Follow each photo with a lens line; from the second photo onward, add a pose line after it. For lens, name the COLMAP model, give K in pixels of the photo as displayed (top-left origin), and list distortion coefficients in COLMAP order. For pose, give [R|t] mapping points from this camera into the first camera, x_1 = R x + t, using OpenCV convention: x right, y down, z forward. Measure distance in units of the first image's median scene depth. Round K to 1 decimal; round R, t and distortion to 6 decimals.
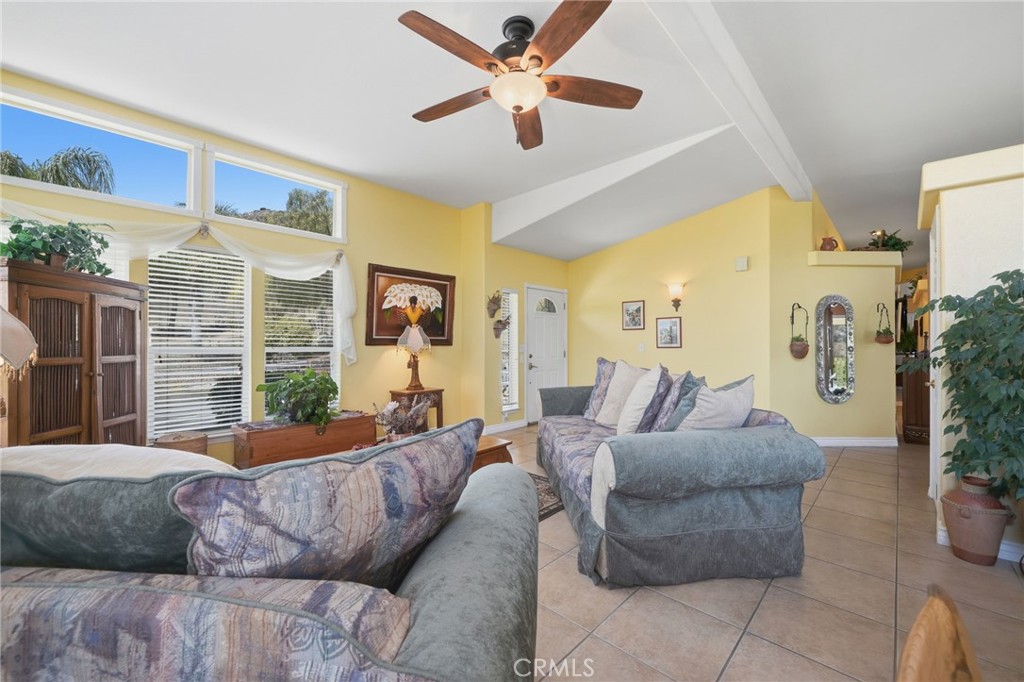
lens RADIAL K [[406.7, 0, 511.7], [0, 406.7, 343.0], [0, 0, 1]] dist [-0.001062, -0.000412]
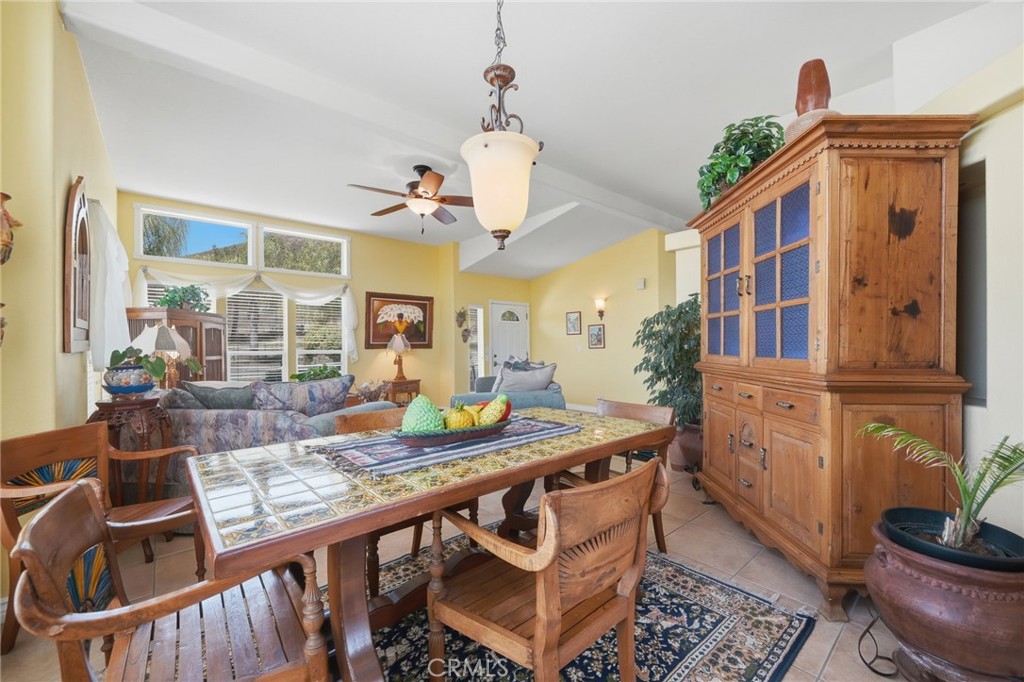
lens RADIAL K [[406.7, 0, 512.6], [0, 406.7, 346.0], [0, 0, 1]] dist [-0.001062, -0.000412]
pose [[0.995607, -0.011248, -0.092956, 0.285002], [0.011368, 0.999935, 0.000760, 0.000334], [0.092941, -0.001813, 0.995670, -0.369603]]
